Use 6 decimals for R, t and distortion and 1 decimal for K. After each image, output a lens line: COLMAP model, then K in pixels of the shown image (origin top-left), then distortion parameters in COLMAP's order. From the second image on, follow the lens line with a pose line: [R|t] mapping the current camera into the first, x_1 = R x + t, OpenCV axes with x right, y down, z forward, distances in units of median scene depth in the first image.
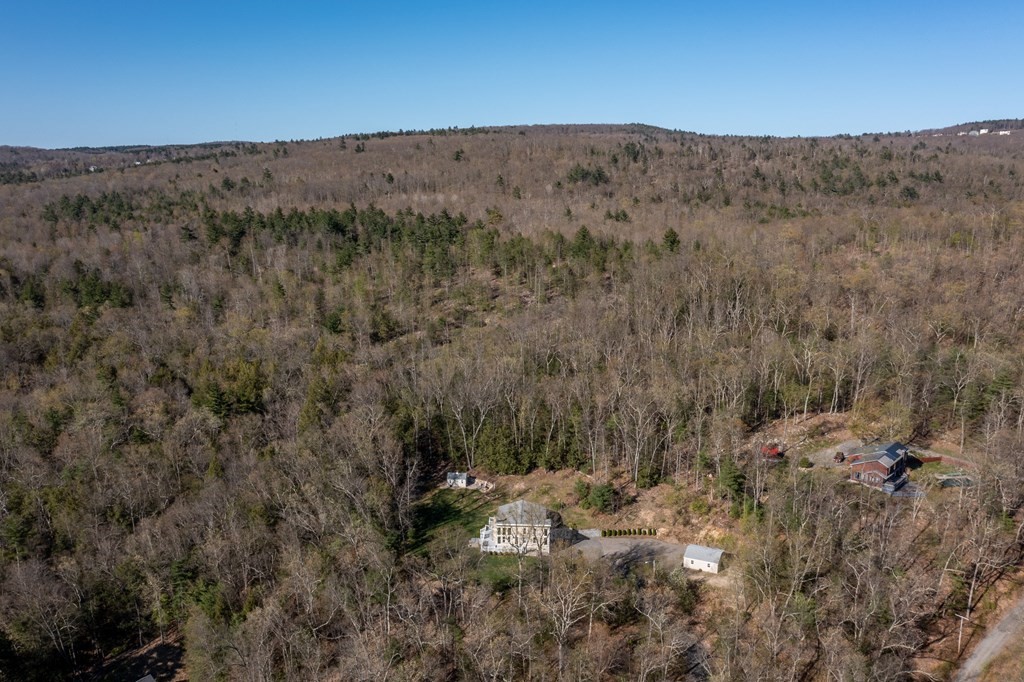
lens RADIAL K [[819.3, 0, 512.0], [0, 819.3, 341.0], [0, 0, 1]] dist [-0.000299, -0.007270]
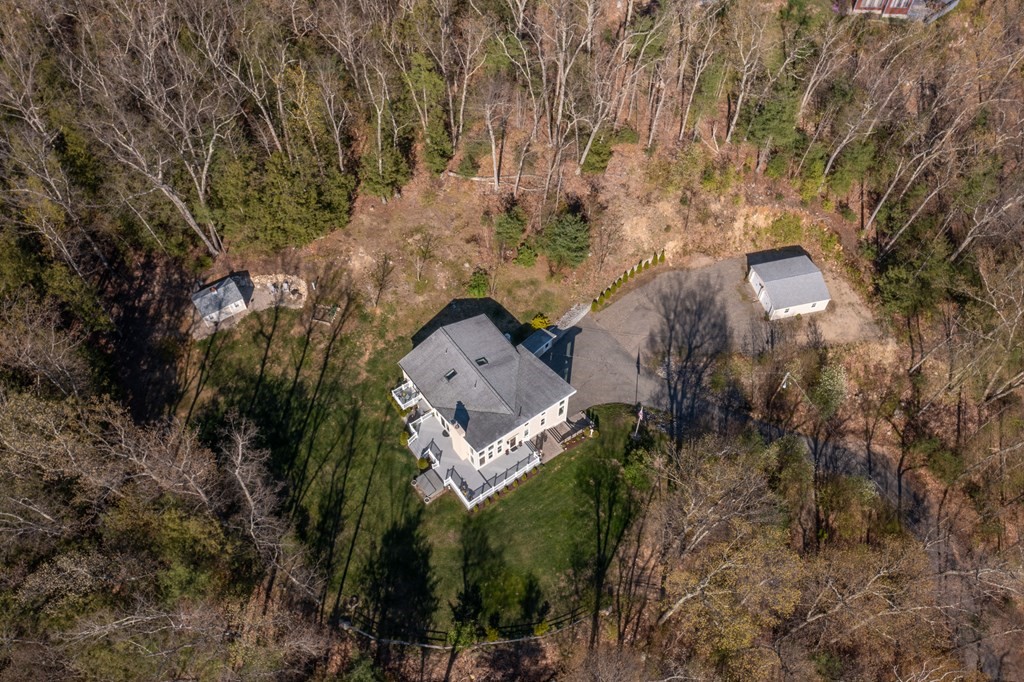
lens RADIAL K [[819.3, 0, 512.0], [0, 819.3, 341.0], [0, 0, 1]] dist [-0.000299, -0.007270]
pose [[0.775172, -0.518656, 0.360700, -0.128561], [0.123653, 0.684473, 0.718475, -0.131354], [-0.619531, -0.512340, 0.594718, 0.695226]]
